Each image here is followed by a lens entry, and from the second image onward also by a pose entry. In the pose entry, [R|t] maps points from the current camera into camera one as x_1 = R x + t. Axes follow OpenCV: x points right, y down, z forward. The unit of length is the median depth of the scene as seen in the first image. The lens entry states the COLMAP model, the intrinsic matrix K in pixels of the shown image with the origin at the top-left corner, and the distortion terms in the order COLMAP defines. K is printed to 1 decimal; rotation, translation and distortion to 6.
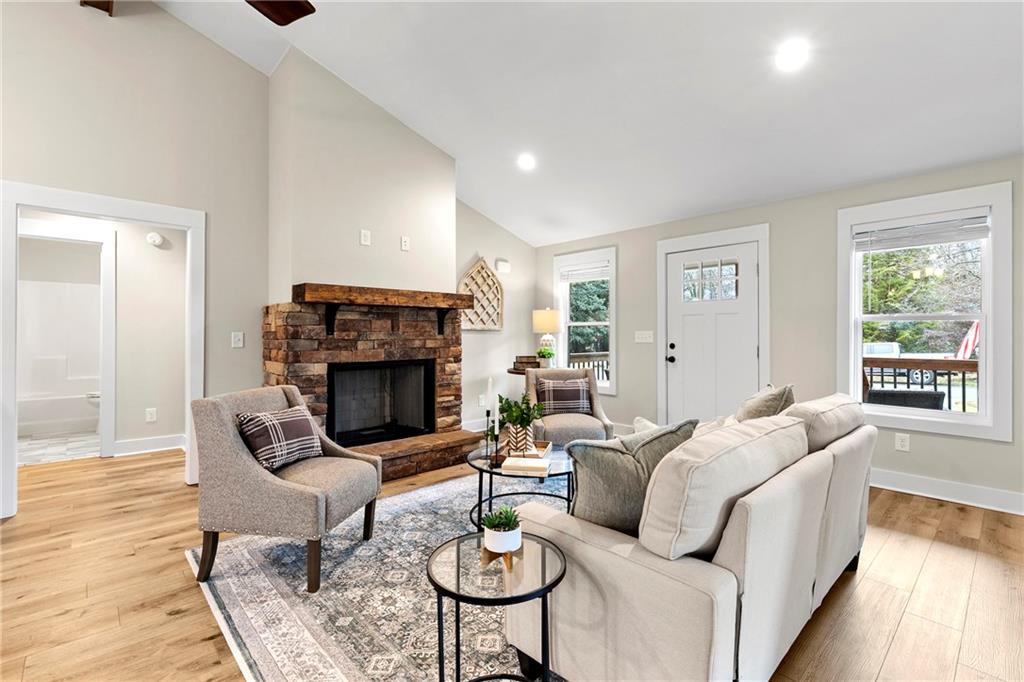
lens RADIAL K [[460.4, 0, 516.4], [0, 460.4, 334.0], [0, 0, 1]] dist [0.001449, 0.000106]
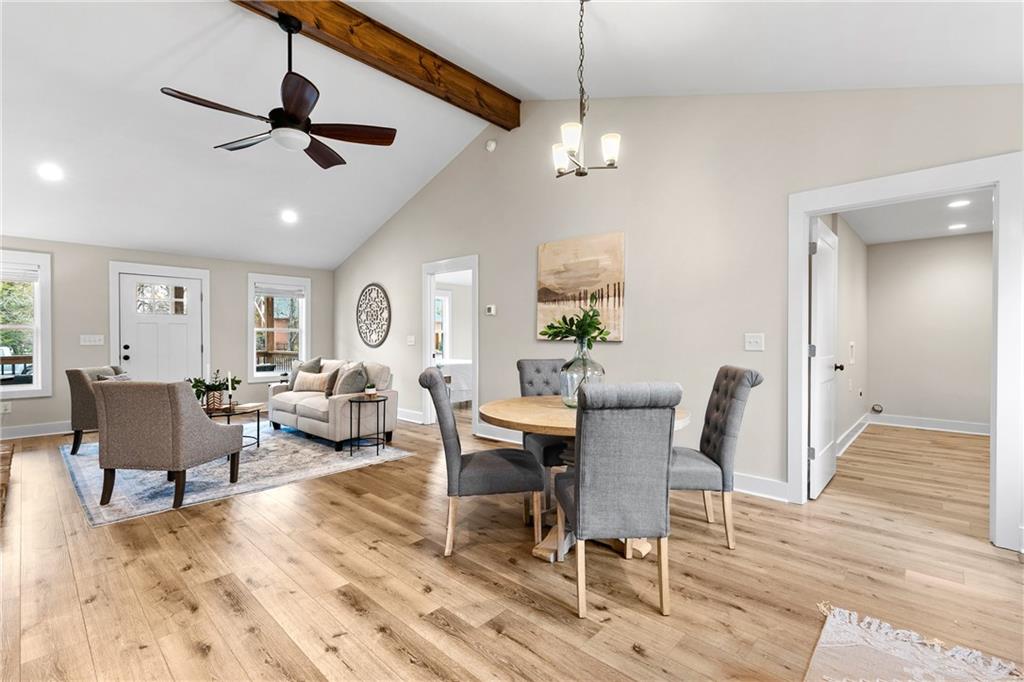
lens RADIAL K [[460.4, 0, 521.6], [0, 460.4, 337.9], [0, 0, 1]] dist [0.001449, 0.000106]
pose [[-0.081469, 0.002012, 0.996674, -1.189209], [0.002102, 0.999996, -0.001847, 0.006108], [-0.996674, 0.001945, -0.081473, 0.024970]]
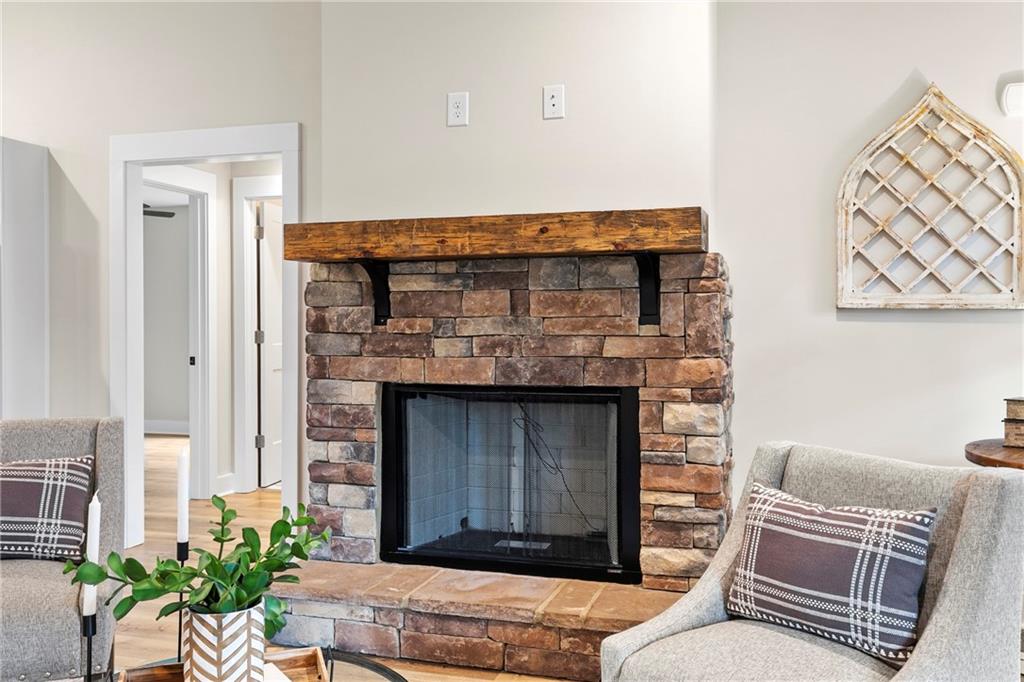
lens RADIAL K [[891.0, 0, 505.2], [0, 891.0, 318.1], [0, 0, 1]] dist [-0.019193, -0.004790]
pose [[0.495658, -0.003680, -0.868510, 0.439272], [0.002850, 0.999993, -0.002610, -0.001997], [0.868513, -0.001182, 0.495665, 0.595034]]
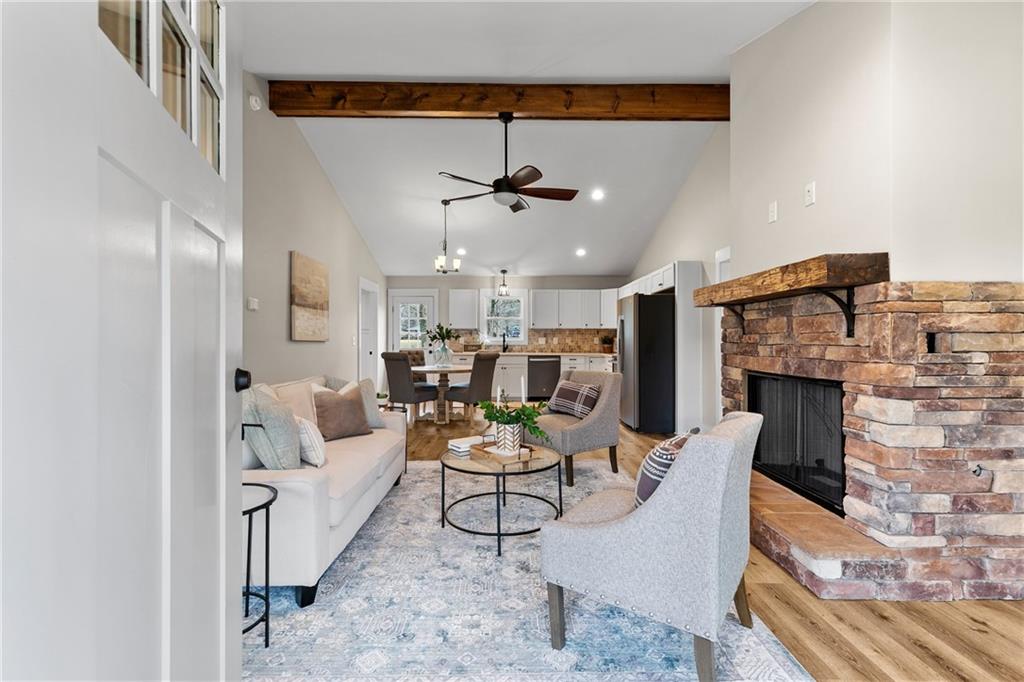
lens RADIAL K [[460.4, 0, 512.4], [0, 460.4, 339.1], [0, 0, 1]] dist [0.001449, 0.000106]
pose [[-0.672042, -0.002208, -0.740510, 0.524673], [-0.003596, 0.999993, 0.000282, 0.005186], [0.740505, 0.002852, -0.672045, 1.169848]]
